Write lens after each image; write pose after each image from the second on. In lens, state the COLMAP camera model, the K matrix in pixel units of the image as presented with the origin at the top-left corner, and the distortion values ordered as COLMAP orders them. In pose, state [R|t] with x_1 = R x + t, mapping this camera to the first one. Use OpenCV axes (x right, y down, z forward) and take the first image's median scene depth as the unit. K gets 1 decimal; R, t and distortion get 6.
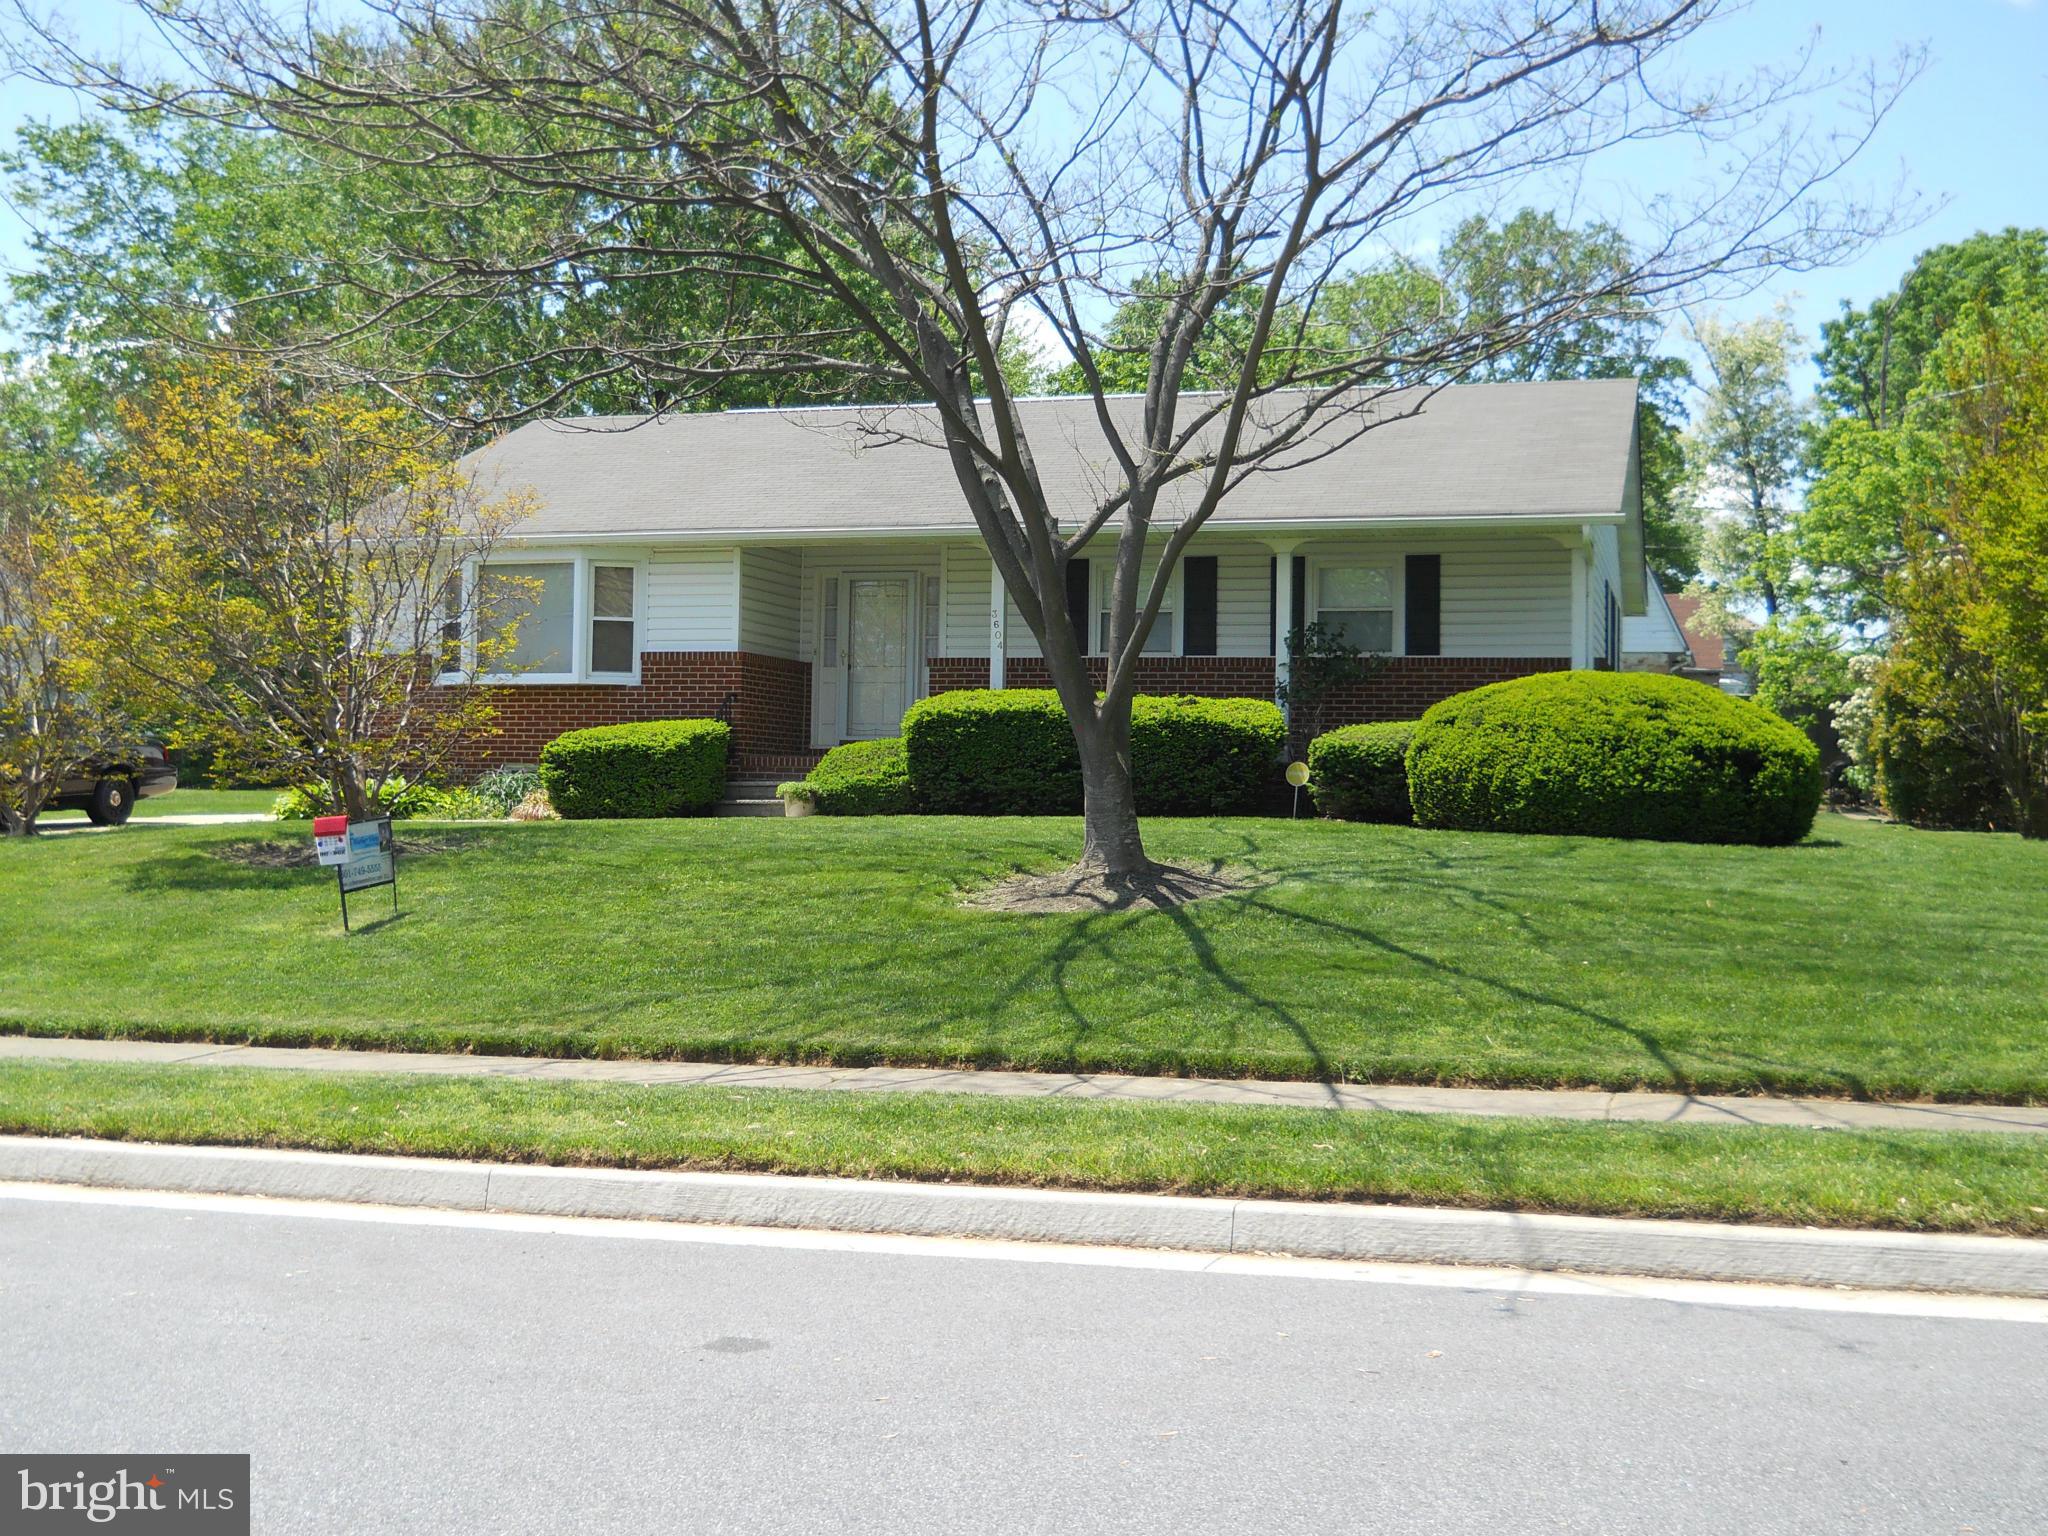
lens RADIAL K [[2292.1, 0, 968.3], [0, 2292.1, 777.3], [0, 0, 1]] dist [-0.005234, 0.000000]
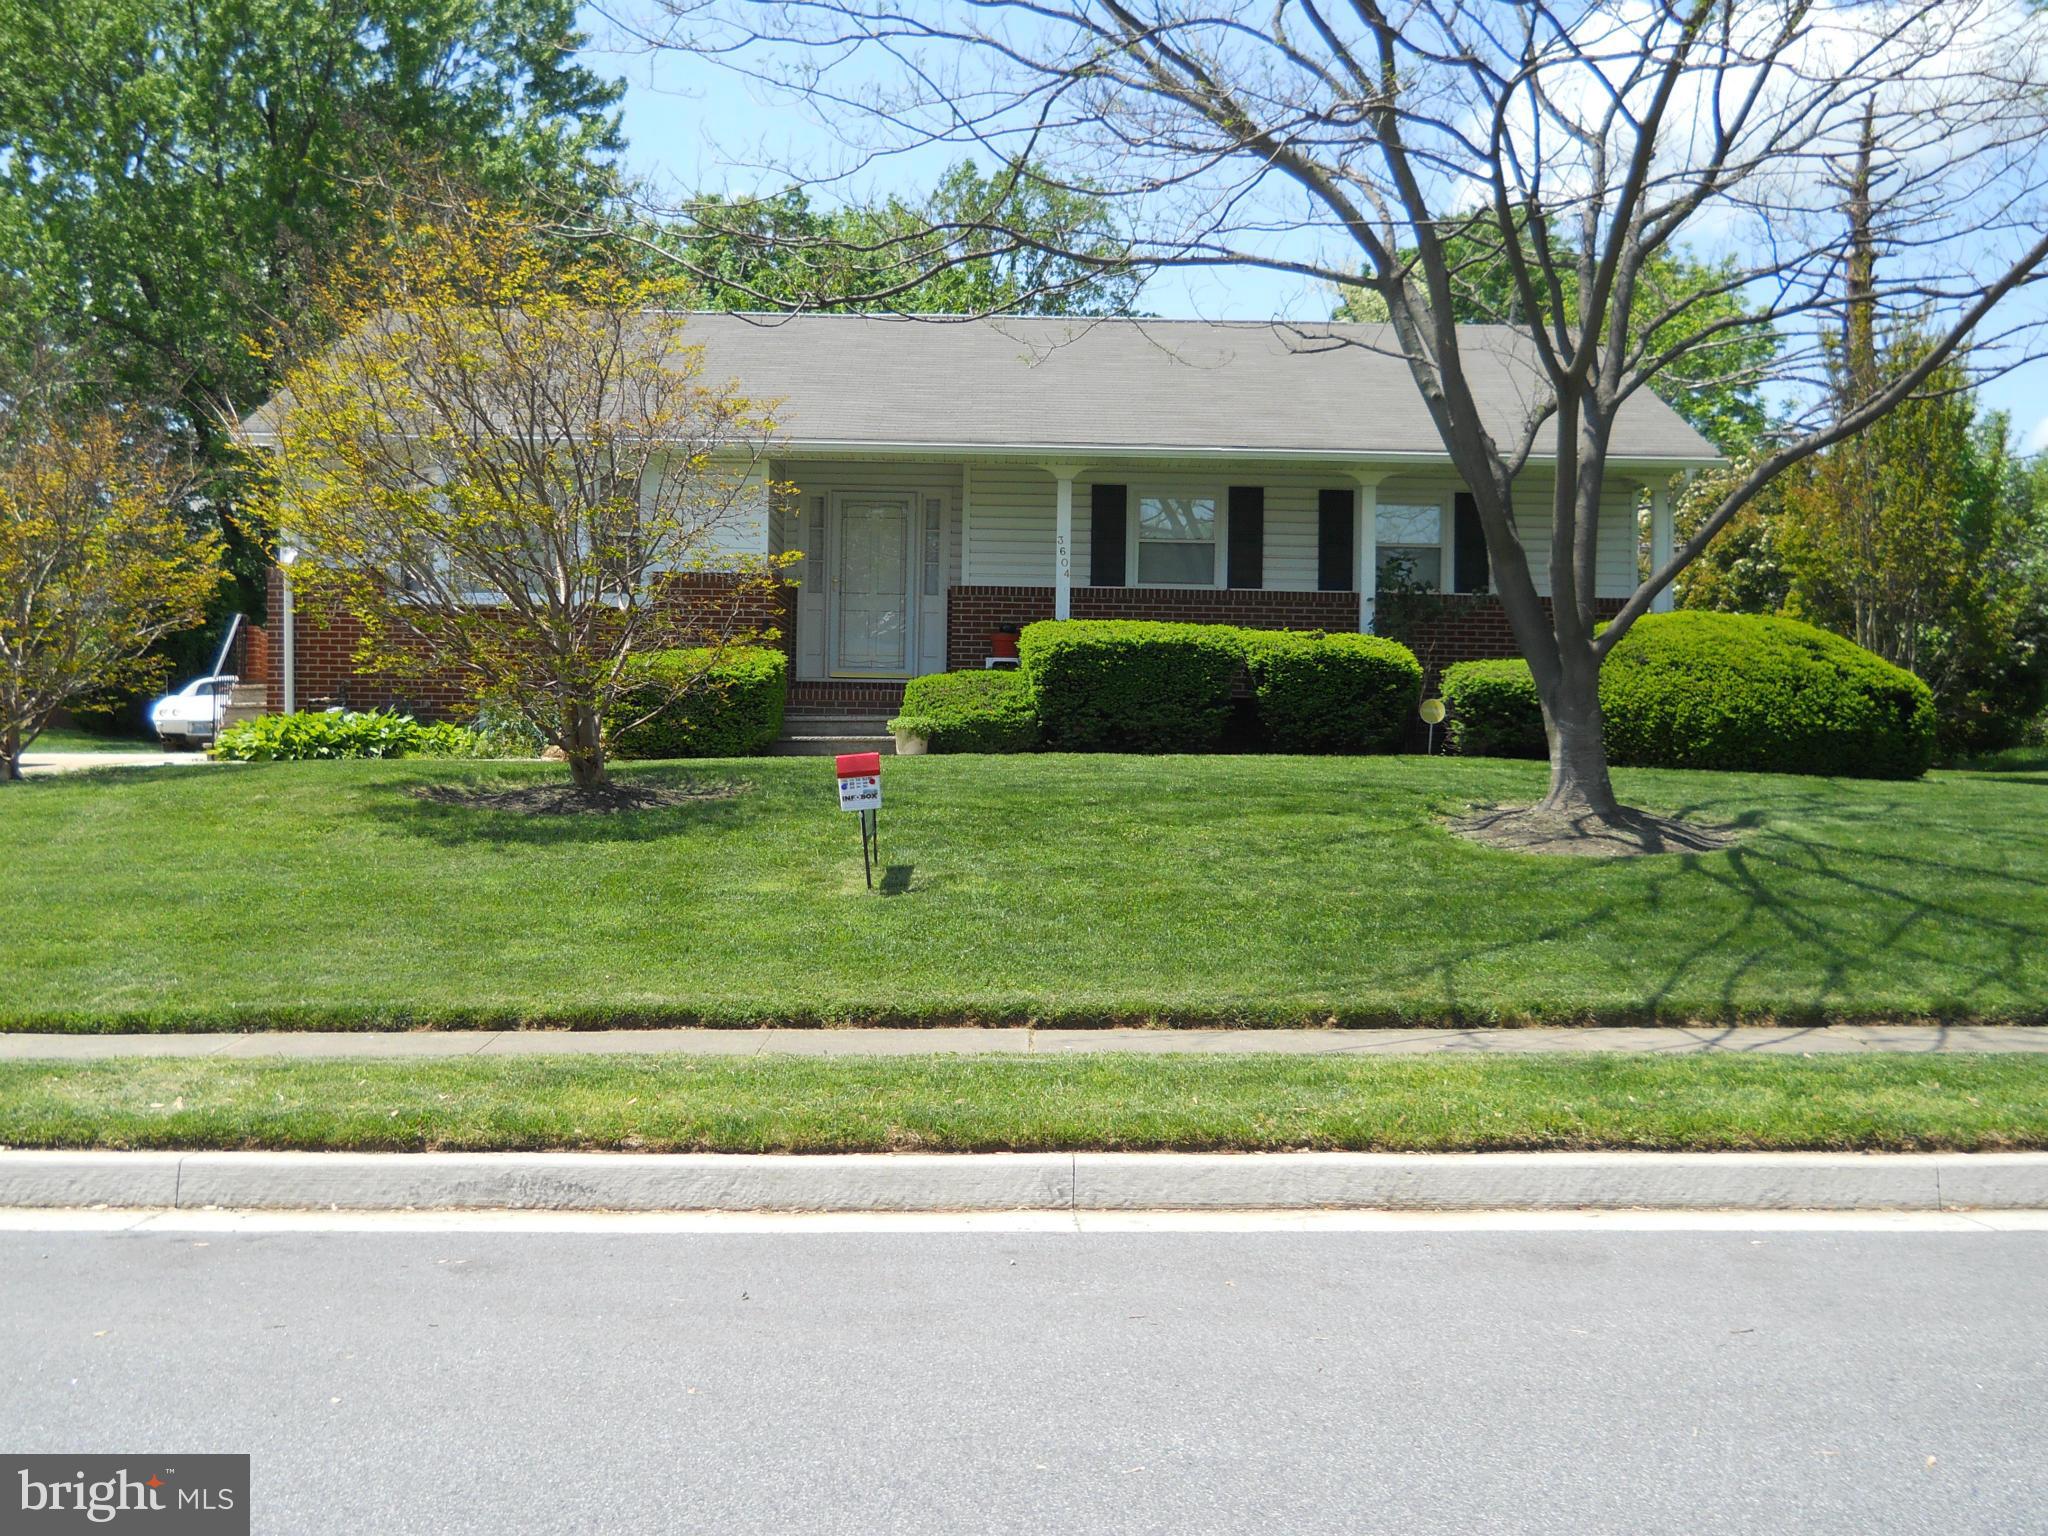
lens RADIAL K [[2292.1, 0, 1023.4], [0, 2292.1, 763.7], [0, 0, 1]] dist [-0.005234, 0.000000]
pose [[0.948572, -0.001554, 0.316558, -0.371754], [-0.004866, 0.999798, 0.019490, 0.003054], [-0.316525, -0.020028, 0.948373, 0.135770]]
